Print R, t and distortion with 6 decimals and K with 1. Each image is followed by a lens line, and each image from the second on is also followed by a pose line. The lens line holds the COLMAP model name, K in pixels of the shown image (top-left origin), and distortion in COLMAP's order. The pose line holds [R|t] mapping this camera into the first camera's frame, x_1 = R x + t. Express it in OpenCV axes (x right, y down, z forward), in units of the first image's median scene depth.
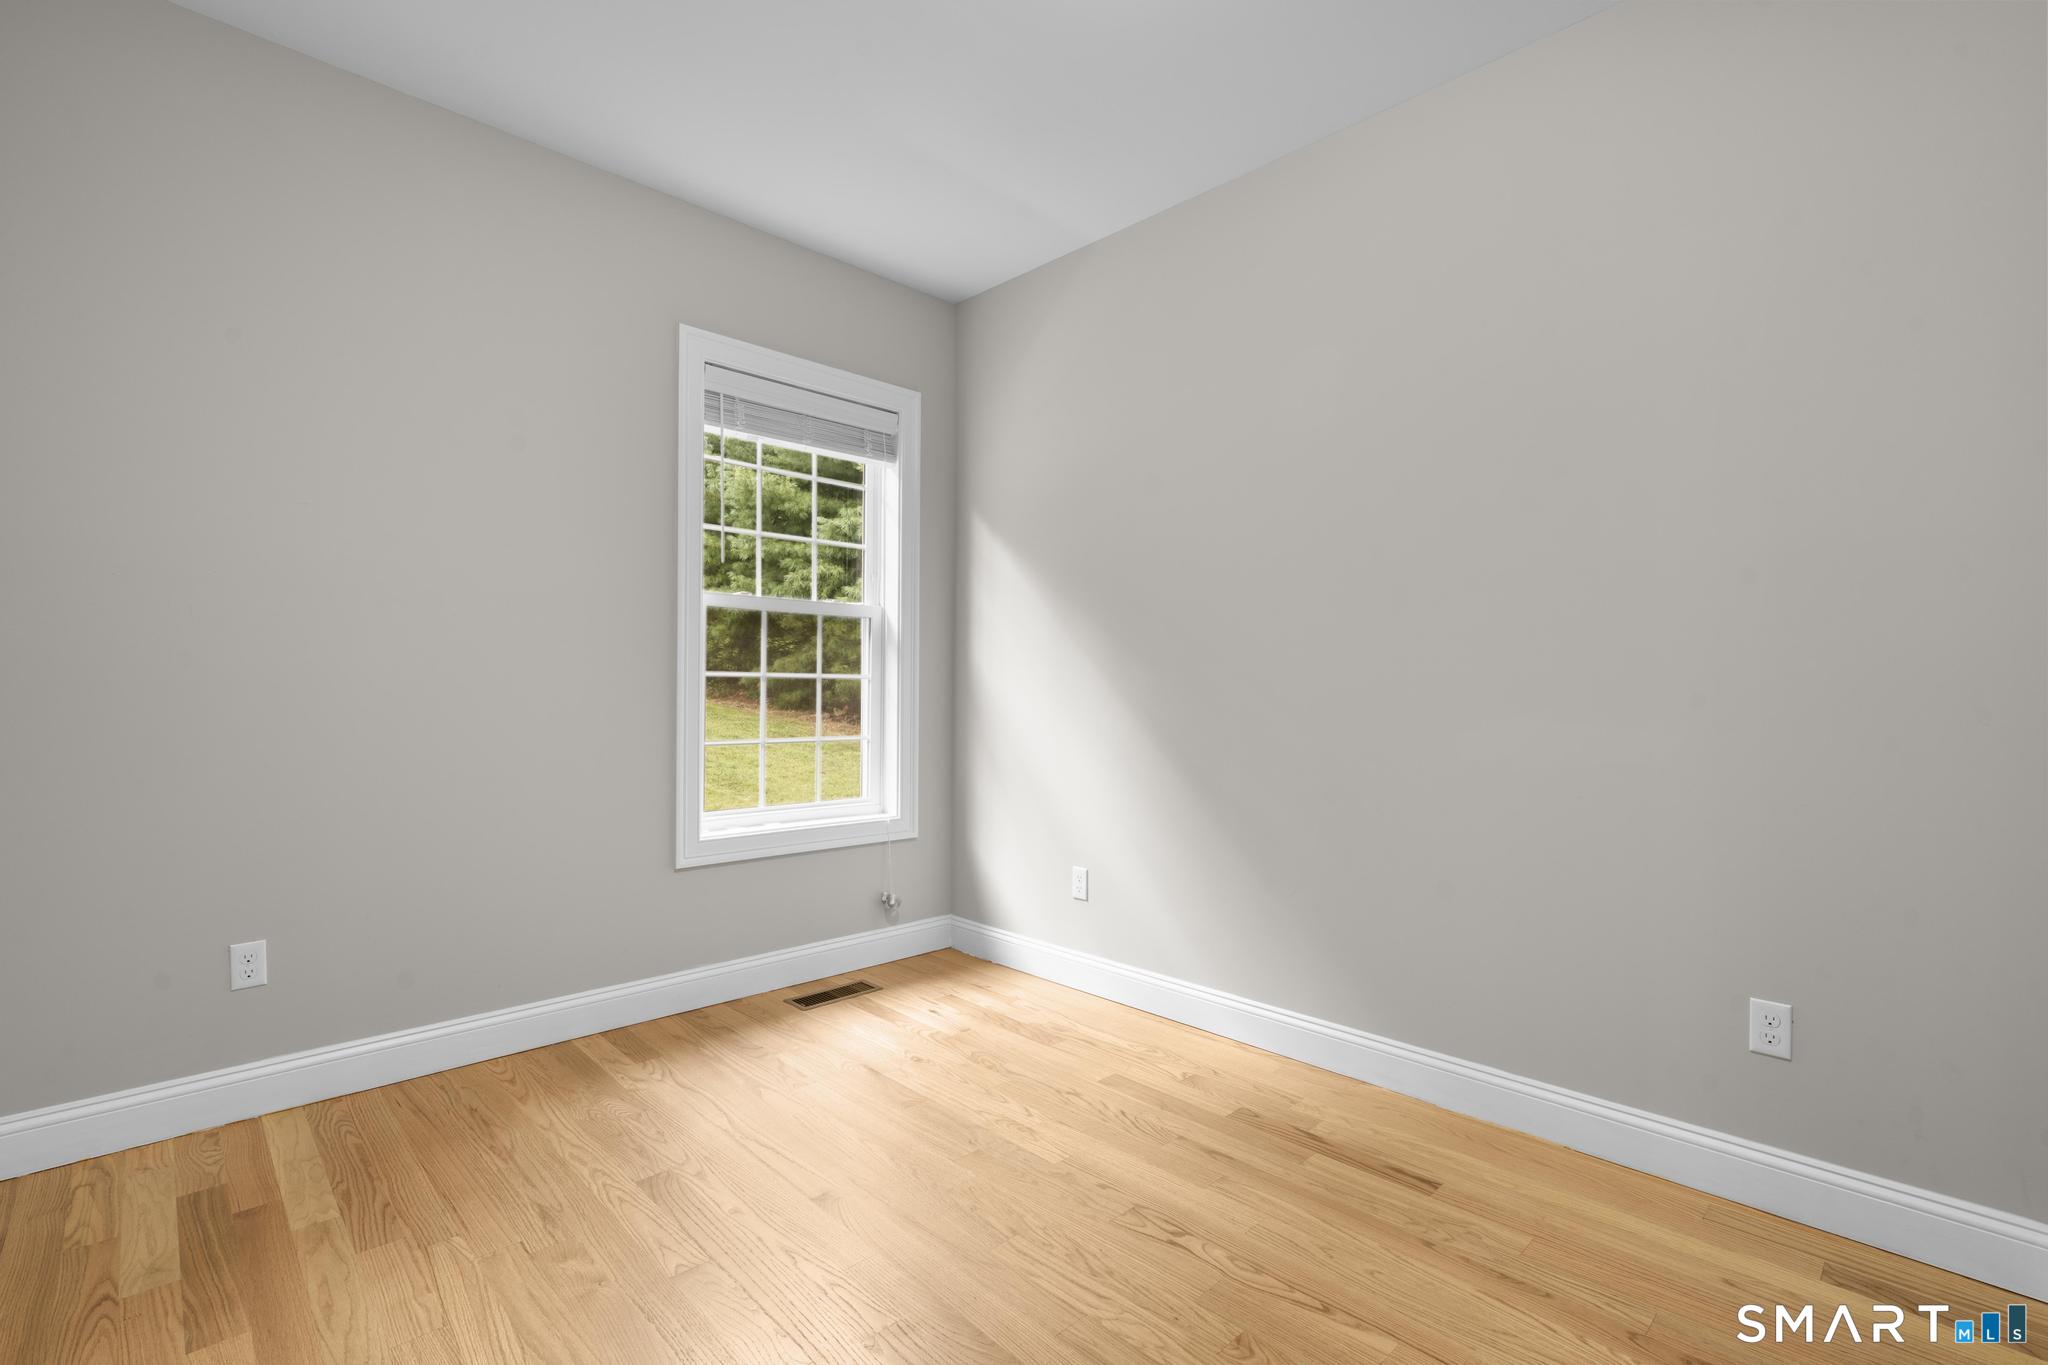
lens RADIAL K [[919.3, 0, 1023.7], [0, 919.3, 689.2], [0, 0, 1]] dist [-0.005708, 0.004036]
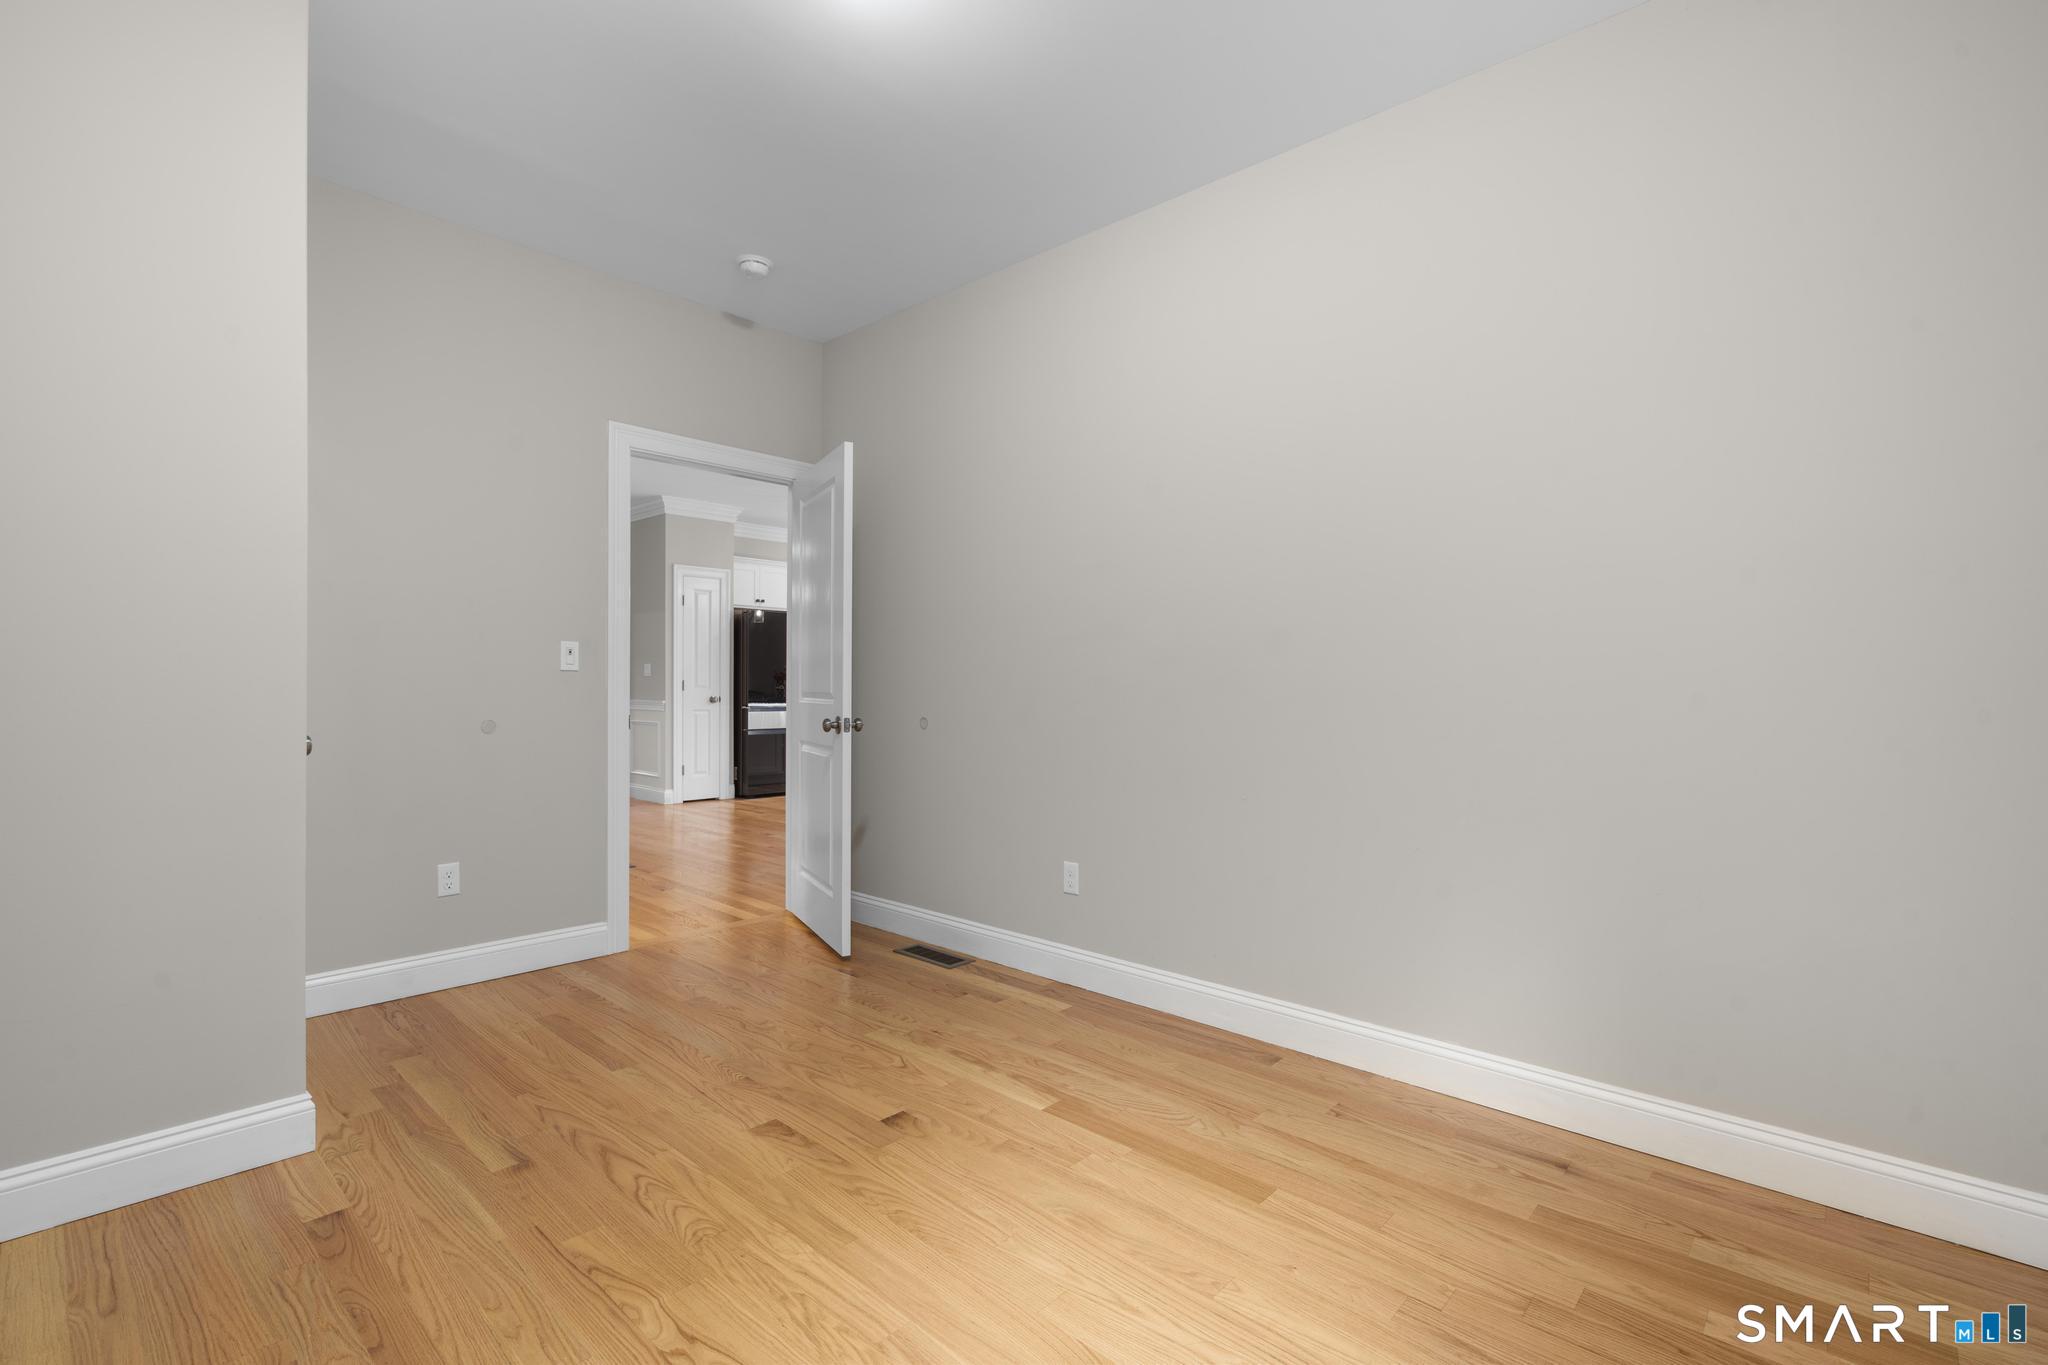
lens RADIAL K [[919.3, 0, 1023.6], [0, 919.3, 681.7], [0, 0, 1]] dist [-0.005708, 0.004036]
pose [[-0.998047, -0.011916, -0.061324, -0.088514], [-0.011335, 0.999888, -0.009812, 0.005974], [0.061434, -0.009097, -0.998070, 2.008170]]
